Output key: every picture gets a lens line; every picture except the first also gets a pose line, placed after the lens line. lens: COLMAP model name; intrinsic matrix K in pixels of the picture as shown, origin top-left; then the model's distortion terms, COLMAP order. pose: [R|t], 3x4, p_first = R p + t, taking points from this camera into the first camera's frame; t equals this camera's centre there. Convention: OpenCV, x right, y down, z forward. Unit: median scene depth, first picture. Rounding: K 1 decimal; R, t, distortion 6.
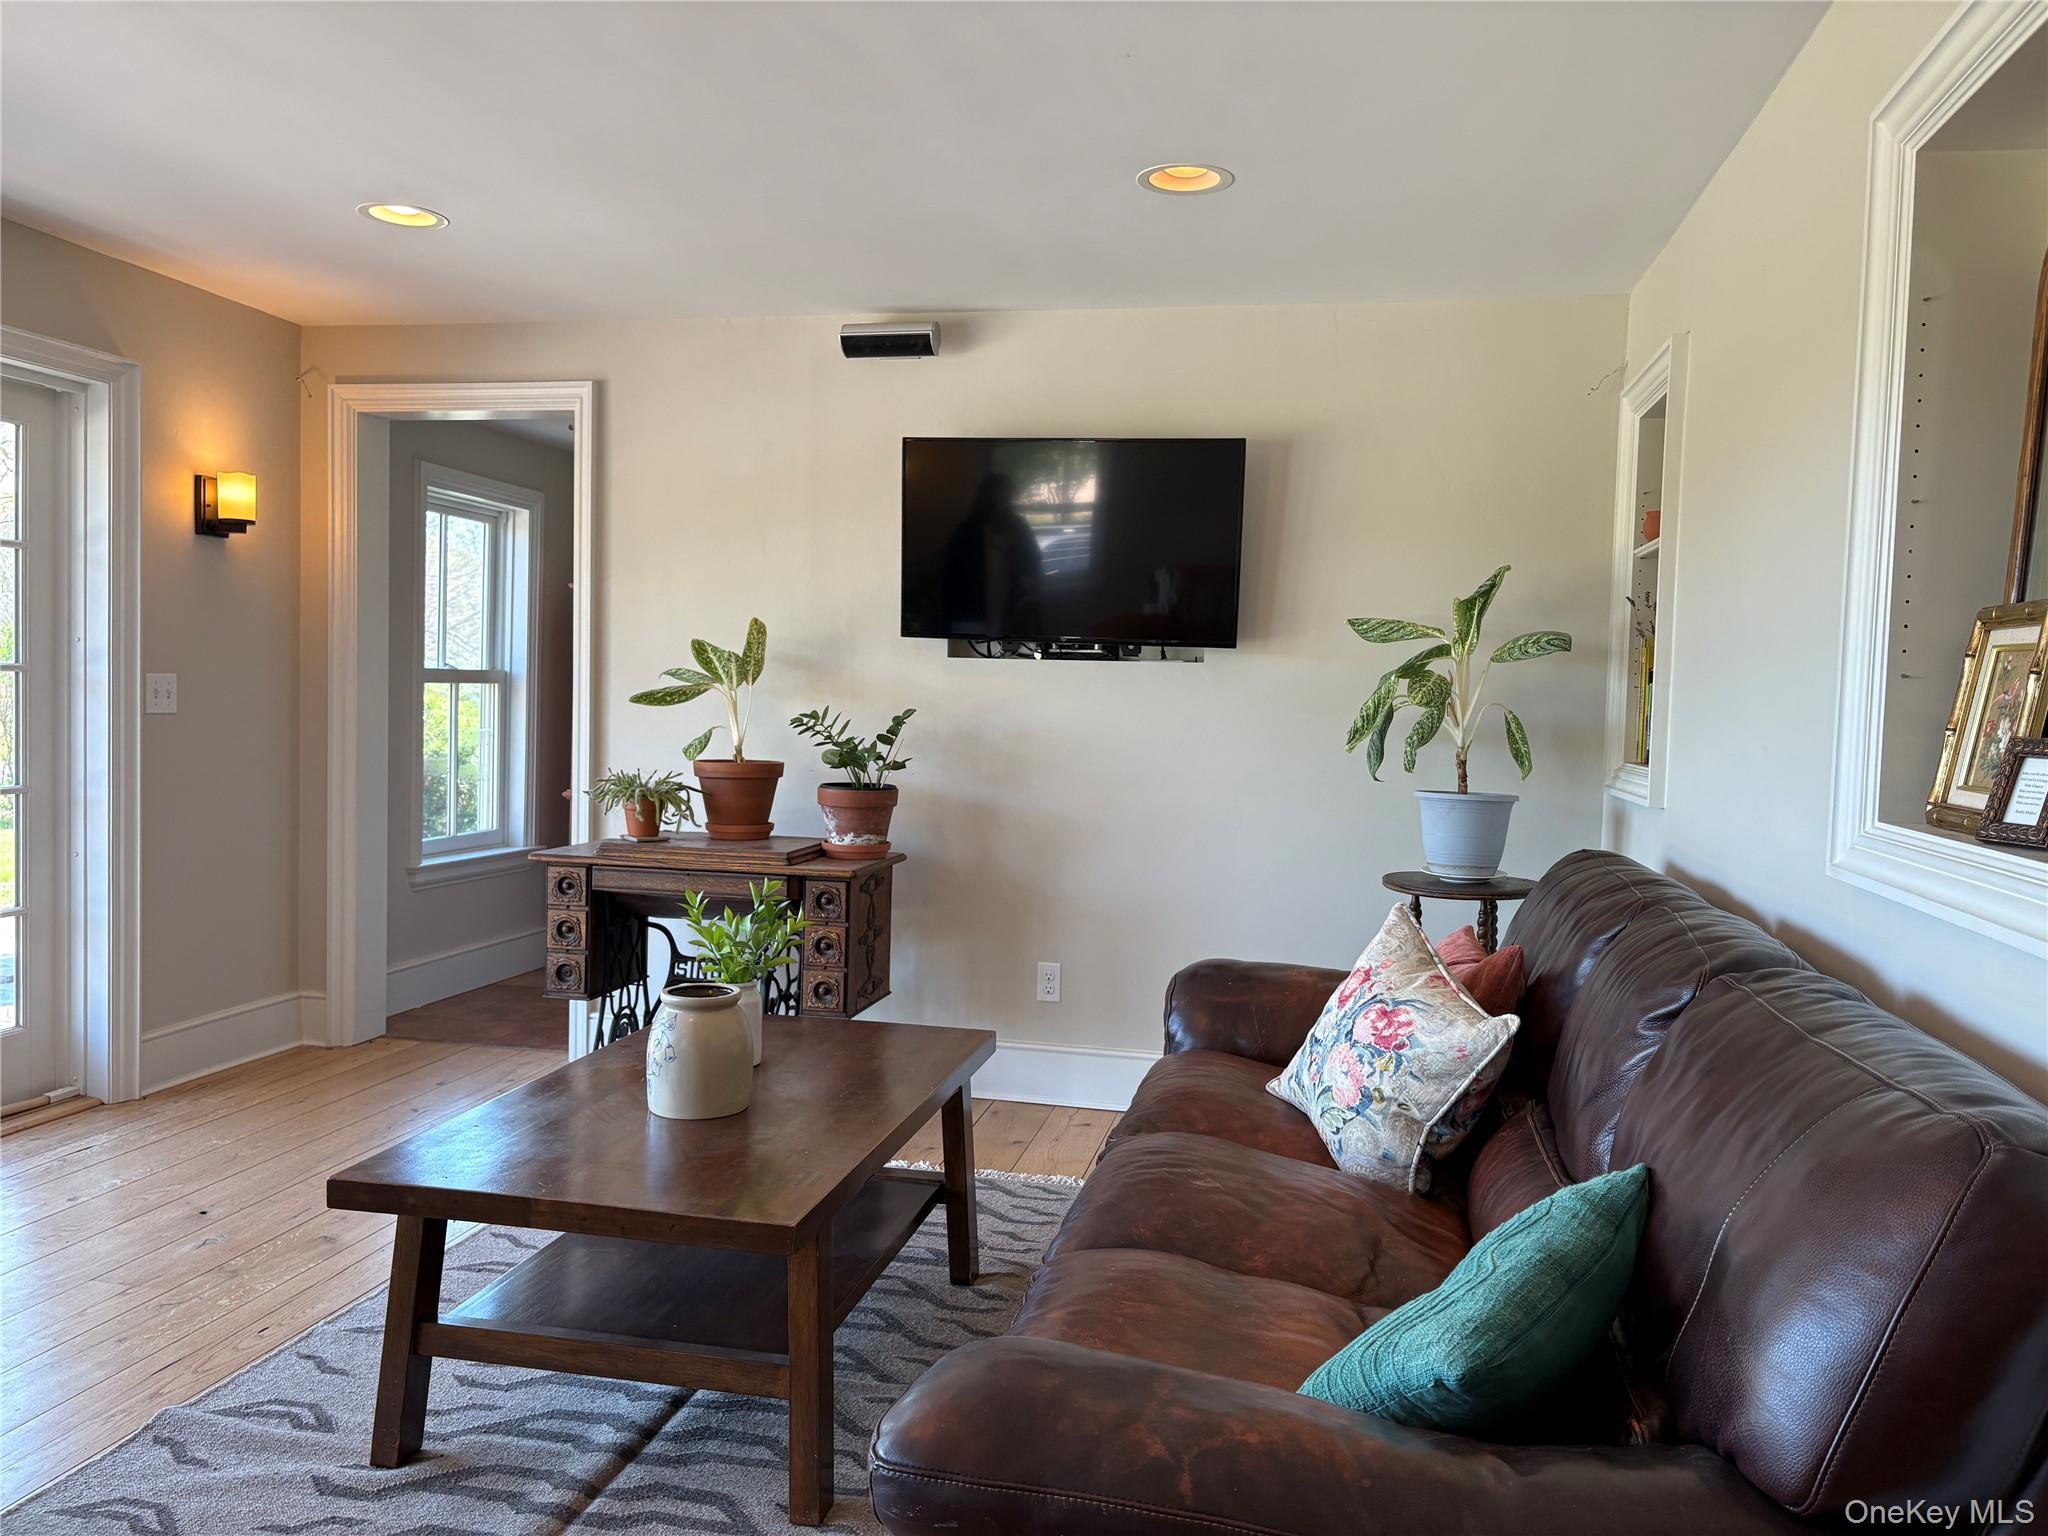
lens RADIAL K [[1558.3, 0, 1024.0], [0, 1558.3, 768.0], [0, 0, 1]] dist [0.022897, -0.002375]
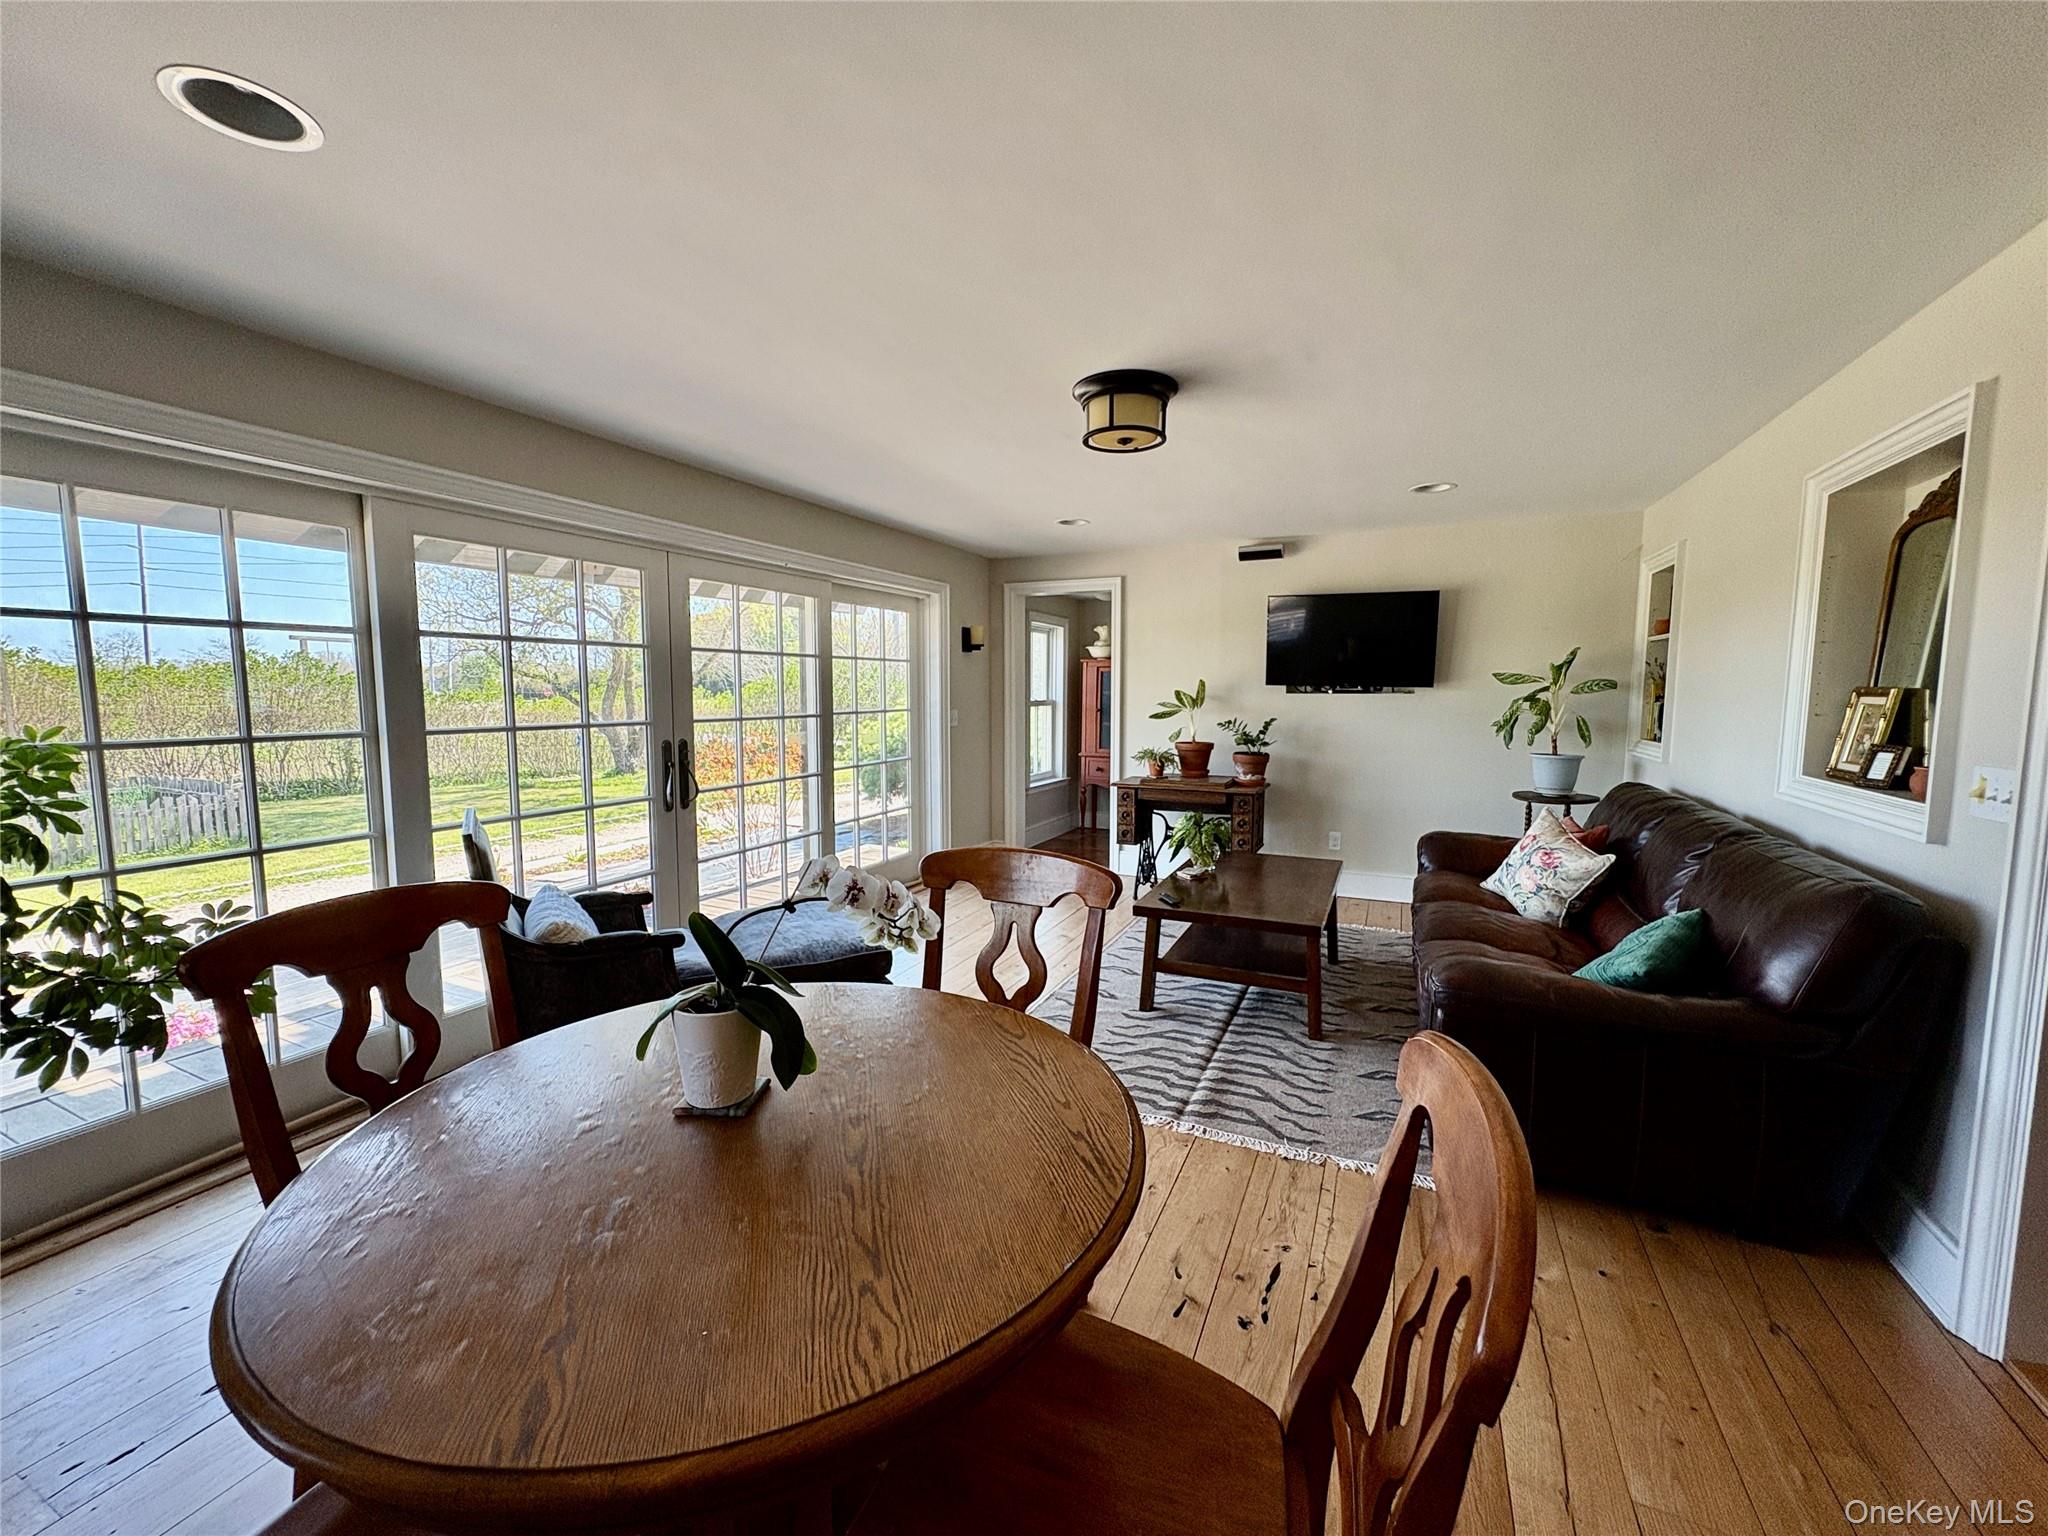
lens RADIAL K [[822.1, 0, 1024.0], [0, 822.1, 768.0], [0, 0, 1]] dist [0.000309, 0.000000]
pose [[0.975672, -0.006757, -0.219130, -0.185404], [0.016896, 0.998870, 0.044429, -0.028538], [0.218582, -0.047051, 0.974684, -0.264674]]
